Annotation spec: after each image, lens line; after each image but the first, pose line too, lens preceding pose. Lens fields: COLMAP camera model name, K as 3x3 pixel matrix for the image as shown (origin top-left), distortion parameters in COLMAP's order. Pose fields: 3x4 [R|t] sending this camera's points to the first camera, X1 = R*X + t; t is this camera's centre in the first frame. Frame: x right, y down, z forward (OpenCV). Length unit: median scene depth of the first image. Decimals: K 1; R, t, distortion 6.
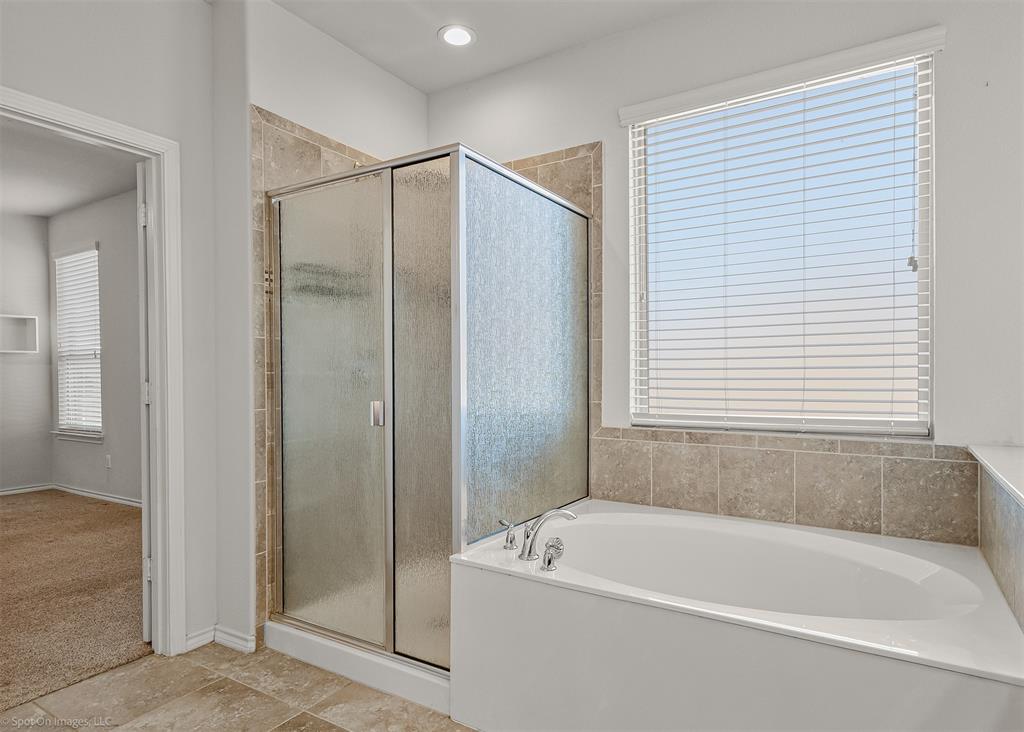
lens RADIAL K [[589.5, 0, 513.2], [0, 589.5, 368.6], [0, 0, 1]] dist [0.004319, 0.000804]
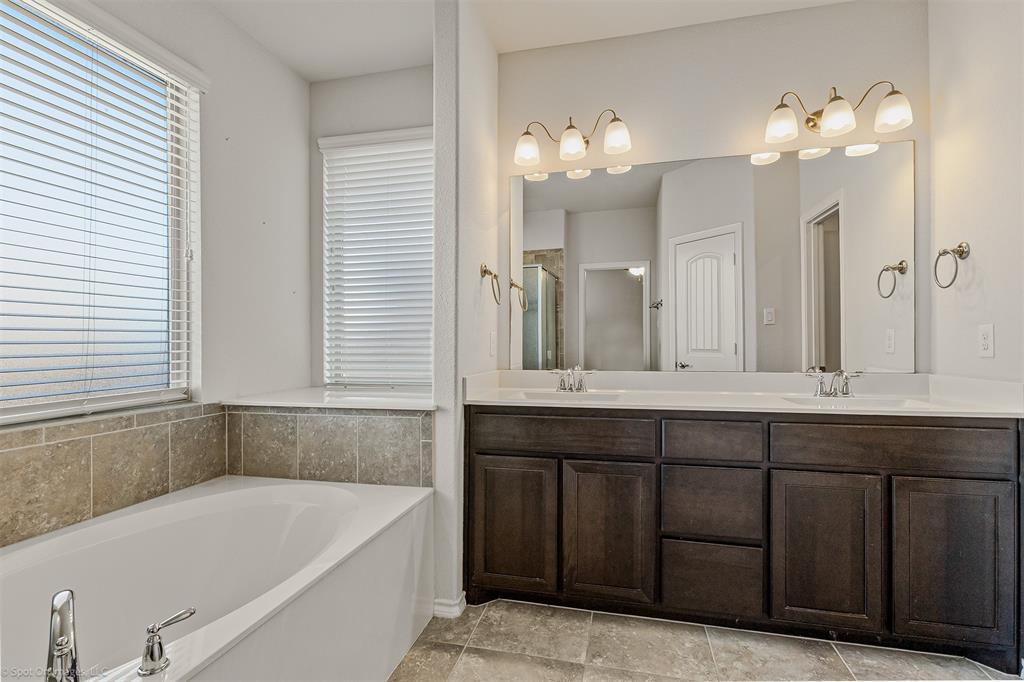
lens RADIAL K [[494.4, 0, 512.0], [0, 494.4, 340.0], [0, 0, 1]] dist [0.000008, -0.000346]
pose [[-0.324493, 0.012018, 0.945812, -0.451179], [0.007398, 0.999921, -0.010168, 0.007597], [-0.945859, 0.003697, -0.324557, 0.666729]]
